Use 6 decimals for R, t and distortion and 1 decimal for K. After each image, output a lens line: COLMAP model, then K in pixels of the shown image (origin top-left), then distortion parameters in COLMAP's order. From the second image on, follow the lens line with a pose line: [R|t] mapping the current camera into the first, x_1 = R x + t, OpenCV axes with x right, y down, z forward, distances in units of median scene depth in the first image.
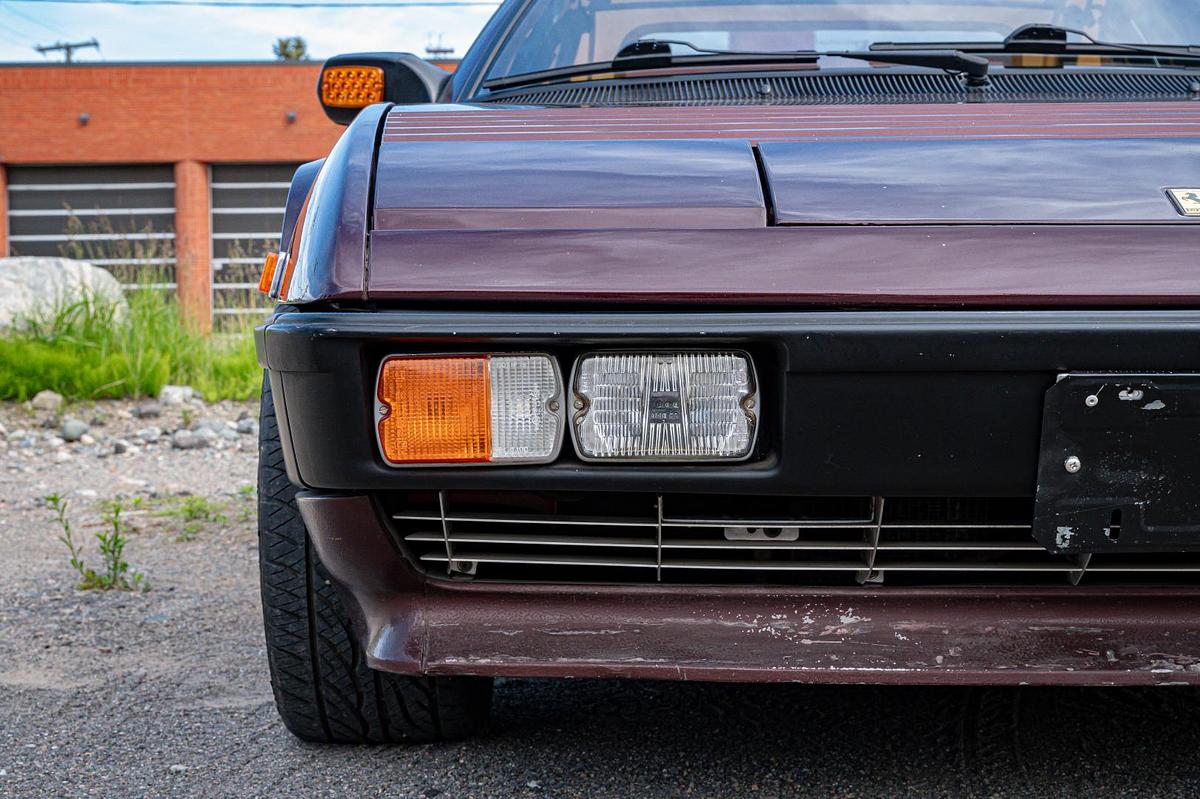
lens RADIAL K [[2052.4, 0, 597.0], [0, 2052.4, 400.0], [0, 0, 1]] dist [0.007620, 0.110453]
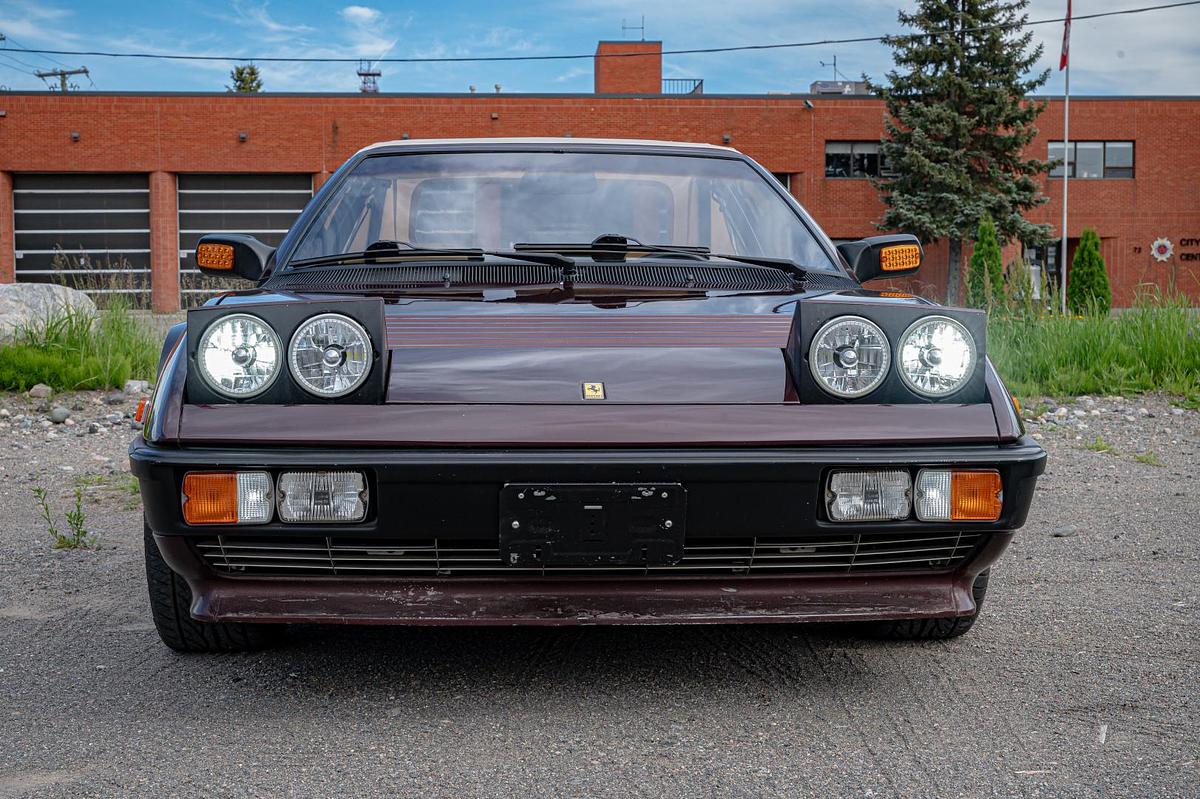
lens RADIAL K [[1635.2, 0, 603.6], [0, 1635.2, 403.7], [0, 0, 1]] dist [0.005608, -0.001437]
pose [[0.997835, 0.002381, 0.065725, 0.040361], [-0.004294, 0.999571, 0.028967, -0.027175], [-0.065628, -0.029186, 0.997417, -0.129951]]
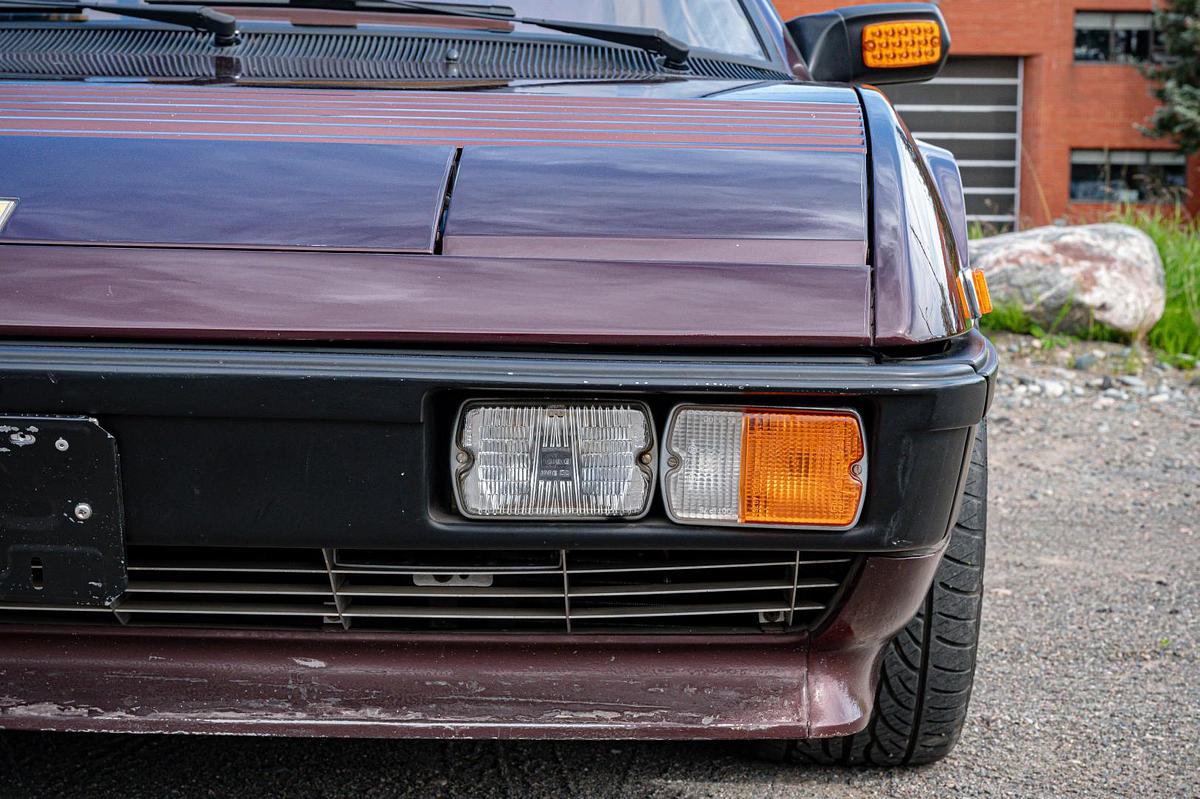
lens RADIAL K [[2221.0, 0, 599.2], [0, 2221.0, 398.2], [0, 0, 1]] dist [0.017059, 0.146896]
pose [[0.999509, 0.028045, -0.013975, 0.121768], [-0.027460, 0.998805, 0.040419, -0.012970], [0.015092, -0.040015, 0.999085, -0.000900]]
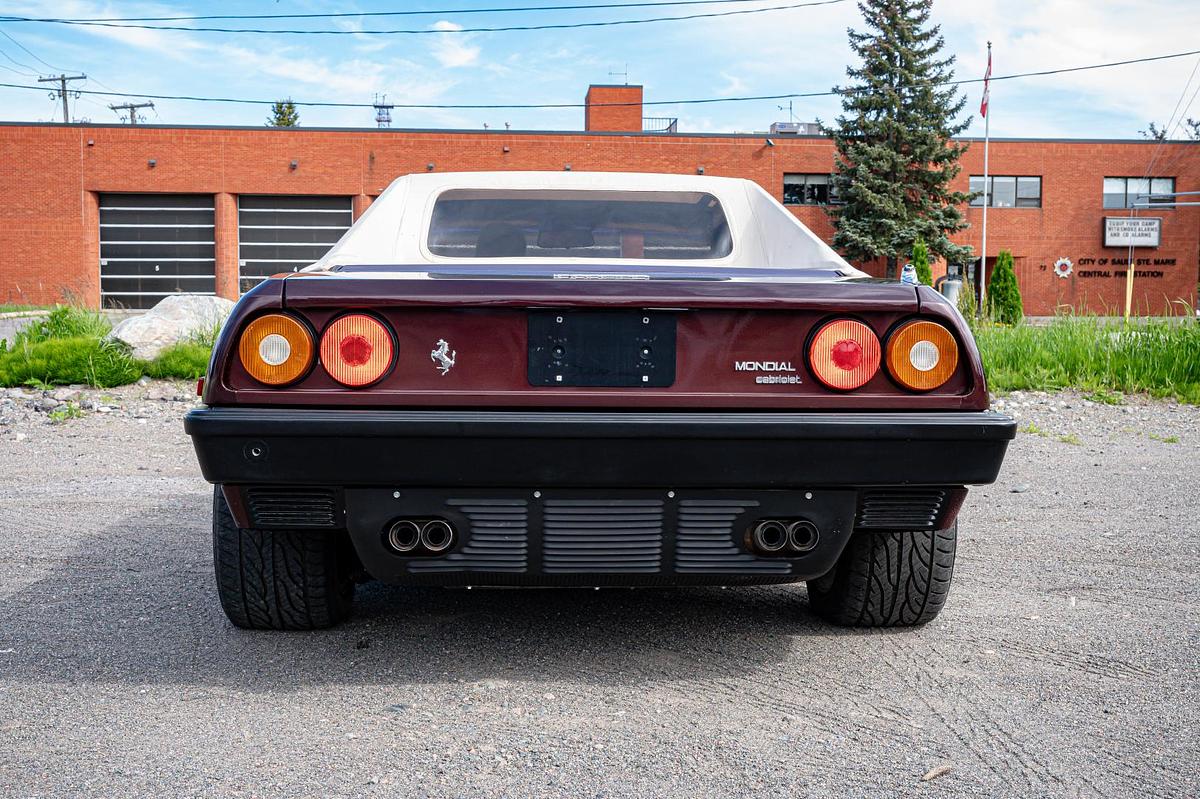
lens RADIAL K [[1401.8, 0, 598.2], [0, 1401.8, 399.5], [0, 0, 1]] dist [0.006317, -0.003719]
pose [[0.996919, 0.011269, 0.077626, -0.031057], [-0.013979, 0.999309, 0.034454, -0.032519], [-0.077184, -0.035433, 0.996387, -0.258835]]
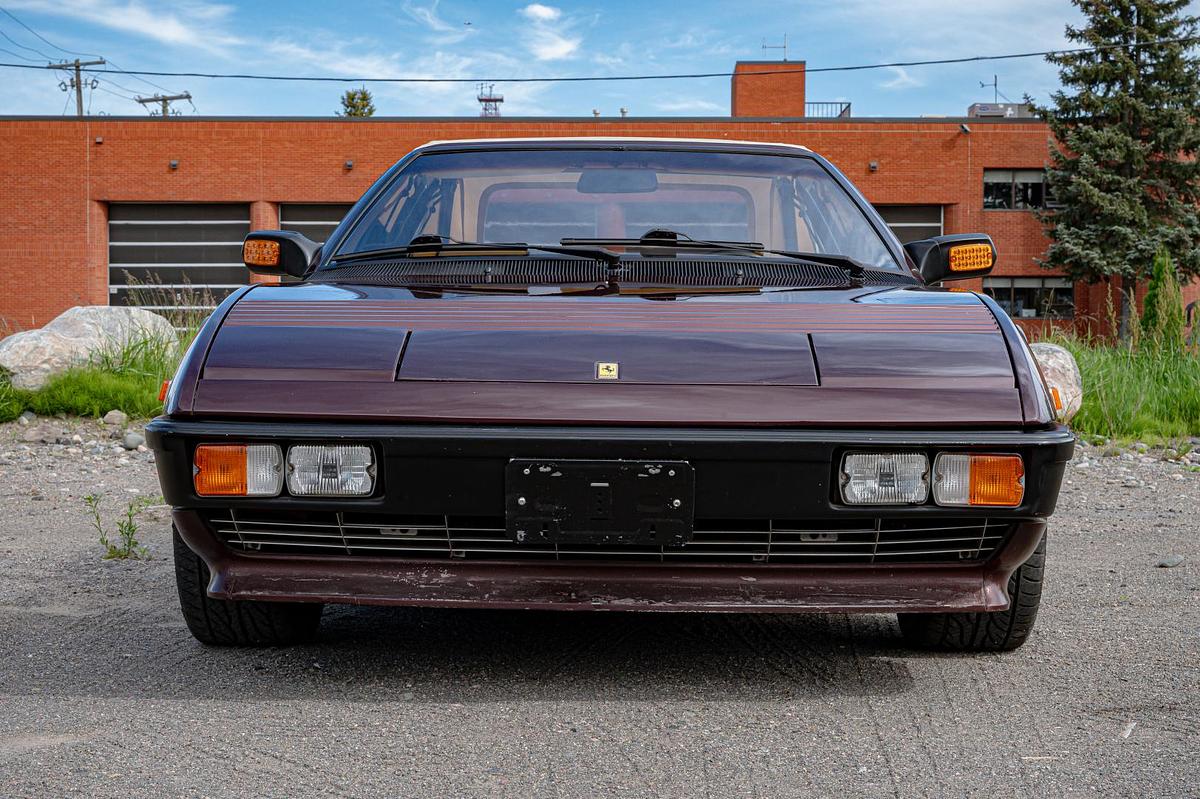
lens RADIAL K [[1797.0, 0, 594.2], [0, 1797.0, 404.5], [0, 0, 1]] dist [-0.002780, 0.040161]
pose [[0.999749, 0.015002, -0.016669, 0.063972], [-0.015018, 0.999887, -0.000856, -0.012792], [0.016655, 0.001106, 0.999861, -0.159350]]
